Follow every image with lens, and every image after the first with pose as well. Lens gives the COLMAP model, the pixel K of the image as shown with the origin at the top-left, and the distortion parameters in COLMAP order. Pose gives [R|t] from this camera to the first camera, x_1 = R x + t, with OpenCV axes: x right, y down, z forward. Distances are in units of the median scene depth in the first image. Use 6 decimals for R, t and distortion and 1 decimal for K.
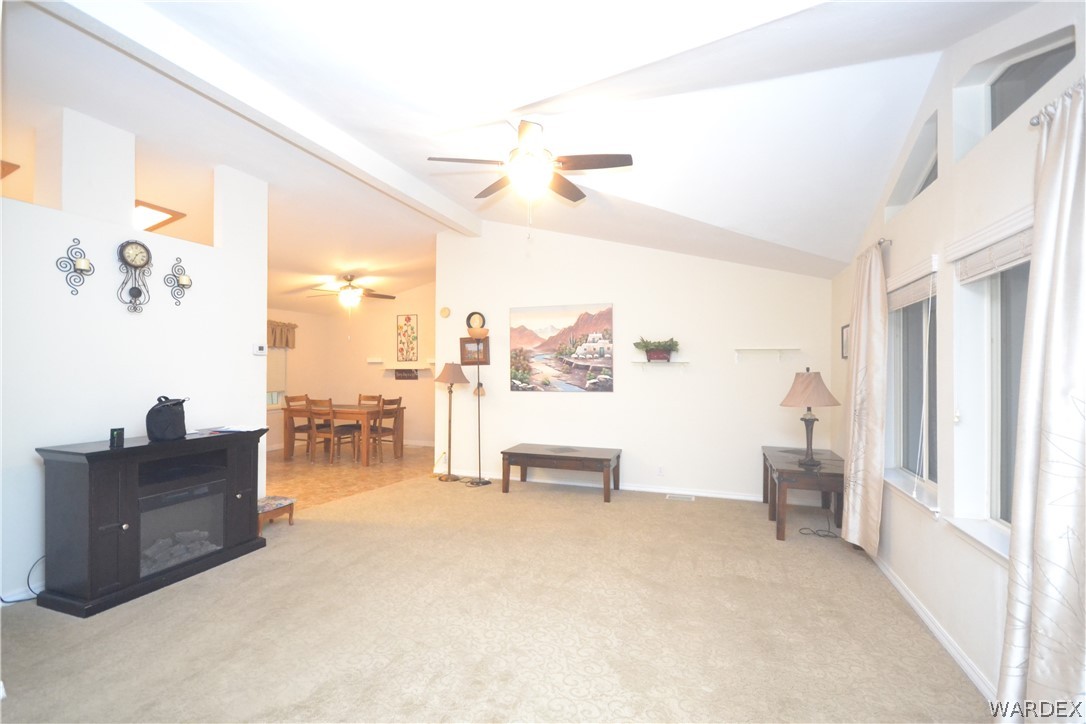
lens RADIAL K [[504.4, 0, 538.9], [0, 504.4, 366.8], [0, 0, 1]] dist [-0.005924, -0.000172]
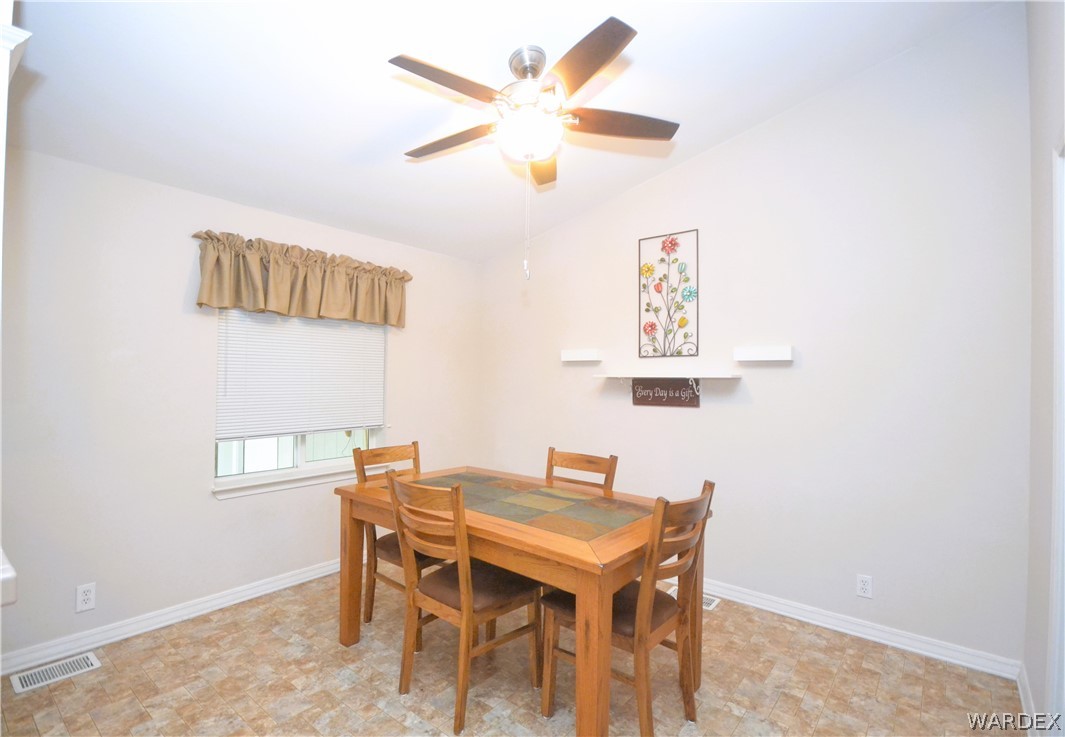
lens RADIAL K [[510.4, 0, 530.4], [0, 510.4, 370.8], [0, 0, 1]] dist [-0.000530, -0.000012]
pose [[0.948227, 0.005574, -0.317545, -0.237879], [-0.011302, 0.999805, -0.016198, 0.006355], [0.317393, 0.018949, 0.948105, 0.610274]]
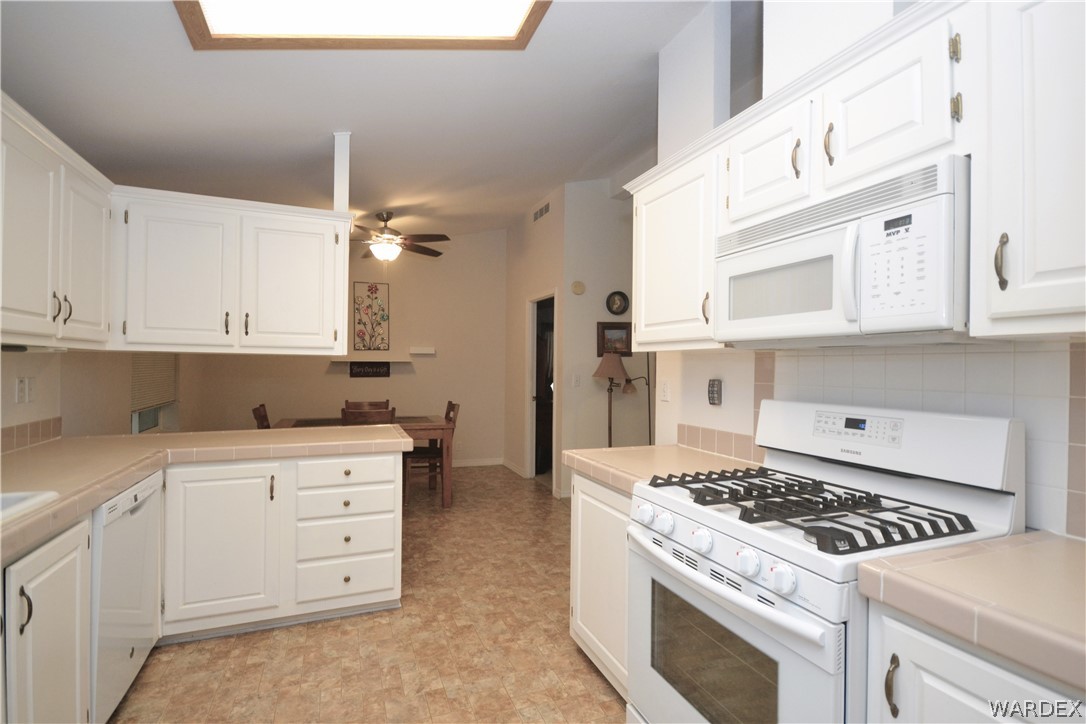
lens RADIAL K [[504.4, 0, 537.6], [0, 504.4, 363.8], [0, 0, 1]] dist [-0.005924, -0.000172]
pose [[0.752848, 0.009003, 0.658132, -0.544225], [-0.006096, 0.999959, -0.006705, 0.010408], [-0.658166, 0.001036, 0.752872, 0.336927]]
